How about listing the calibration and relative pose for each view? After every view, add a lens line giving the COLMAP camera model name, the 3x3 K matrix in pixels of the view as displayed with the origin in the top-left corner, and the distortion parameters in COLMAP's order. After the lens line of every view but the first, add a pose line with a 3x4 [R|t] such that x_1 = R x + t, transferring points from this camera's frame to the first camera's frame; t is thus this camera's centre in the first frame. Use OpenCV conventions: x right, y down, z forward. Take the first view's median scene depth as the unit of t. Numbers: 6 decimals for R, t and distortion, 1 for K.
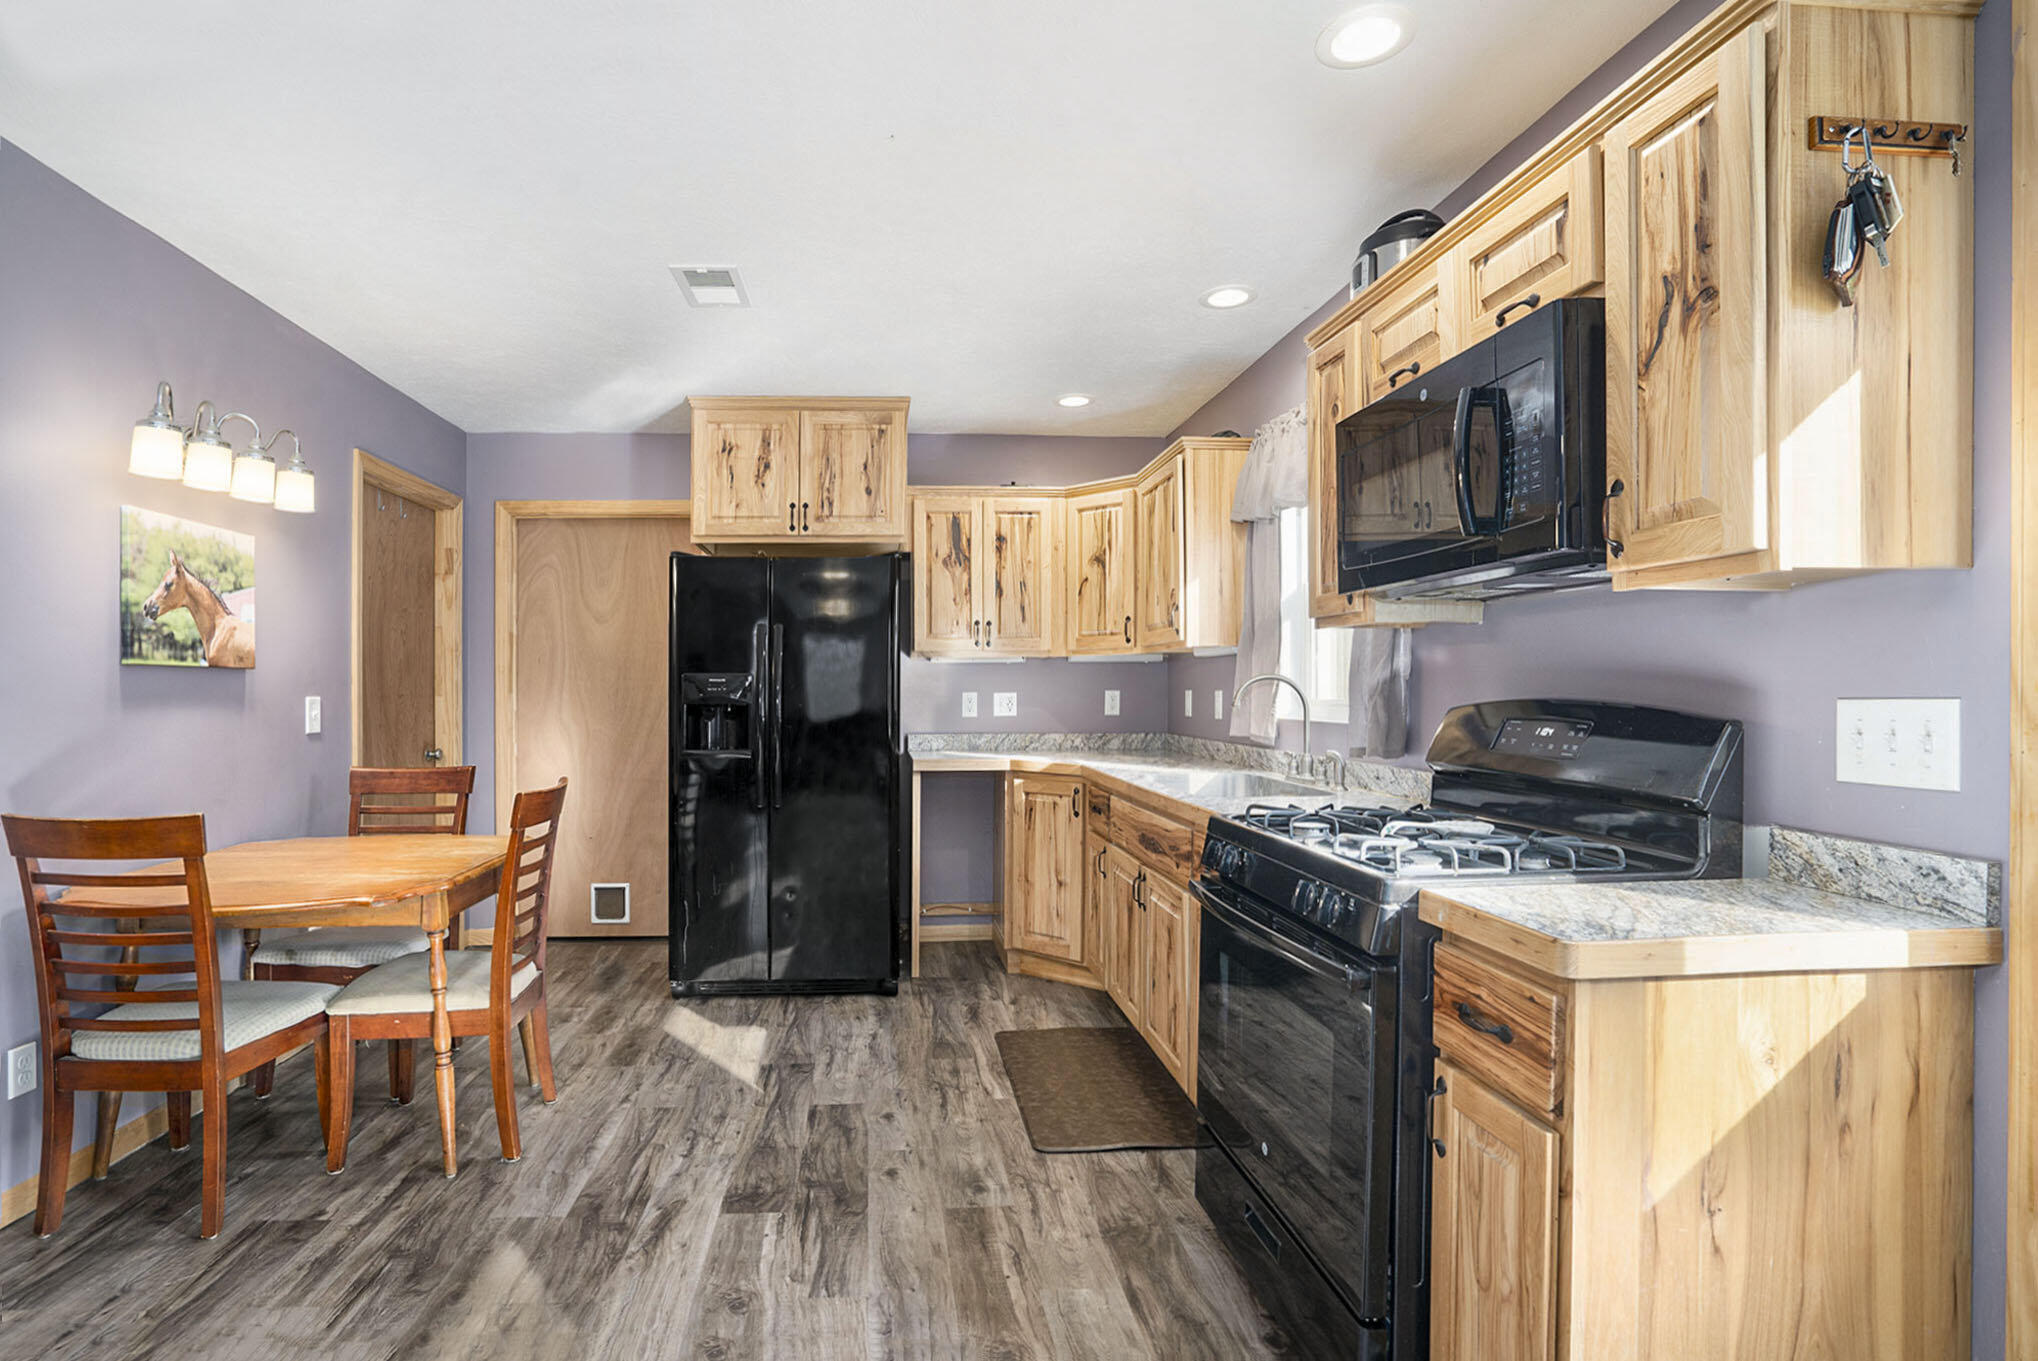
lens RADIAL K [[982.7, 0, 938.1], [0, 982.7, 687.0], [0, 0, 1]] dist [-0.038885, 0.006588]
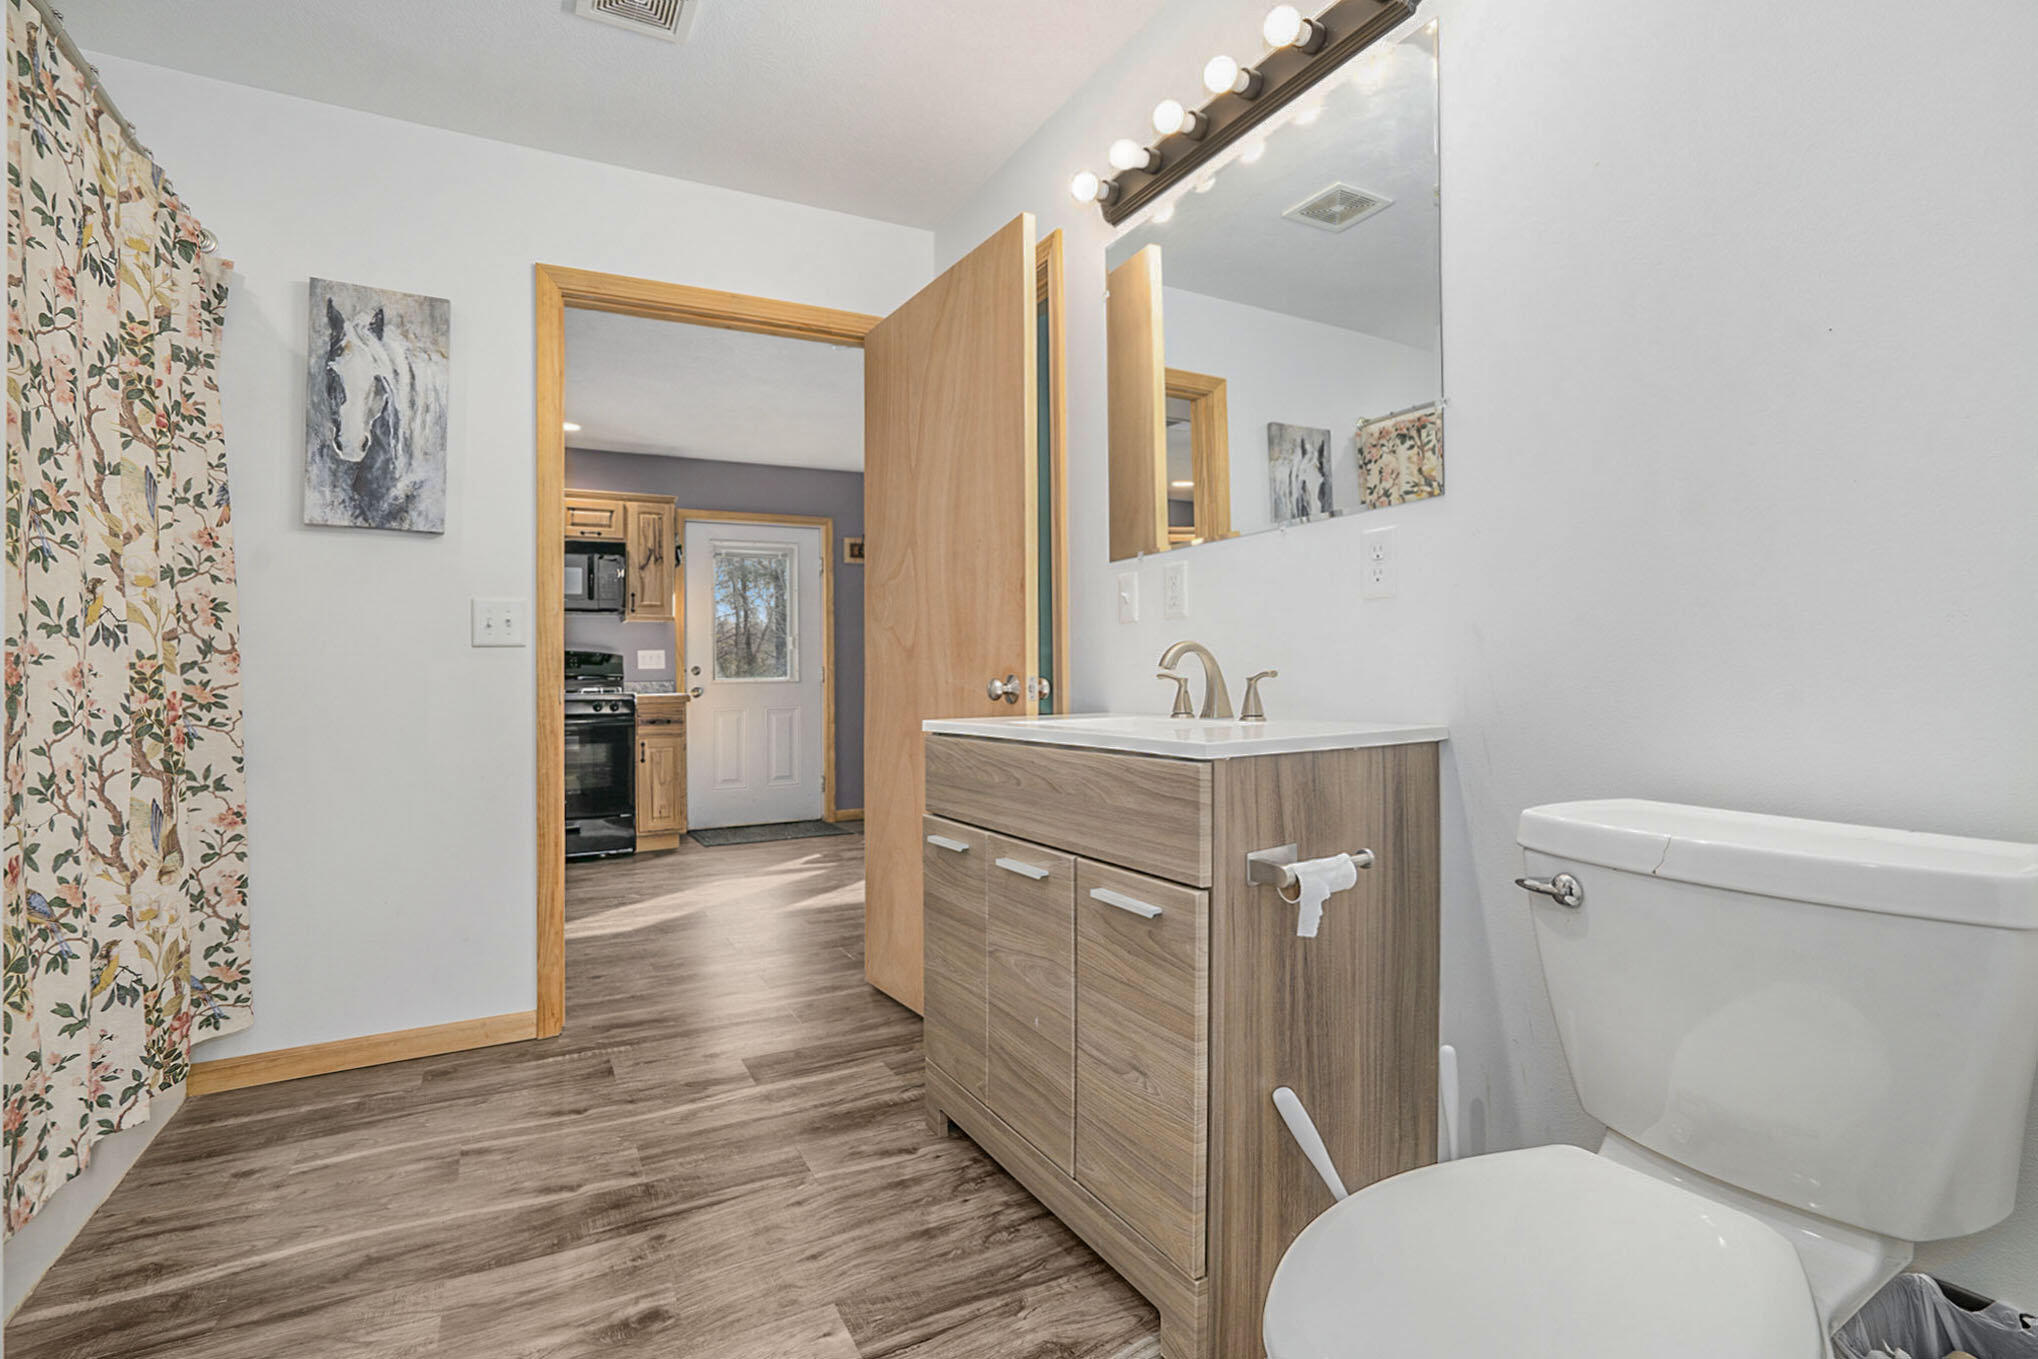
lens RADIAL K [[982.7, 0, 1005.8], [0, 982.7, 665.4], [0, 0, 1]] dist [-0.038885, 0.006588]
pose [[-0.426786, 0.028480, 0.903904, -2.099074], [0.020250, 0.999554, -0.021933, 0.120609], [-0.904126, 0.008943, -0.427173, 0.780643]]
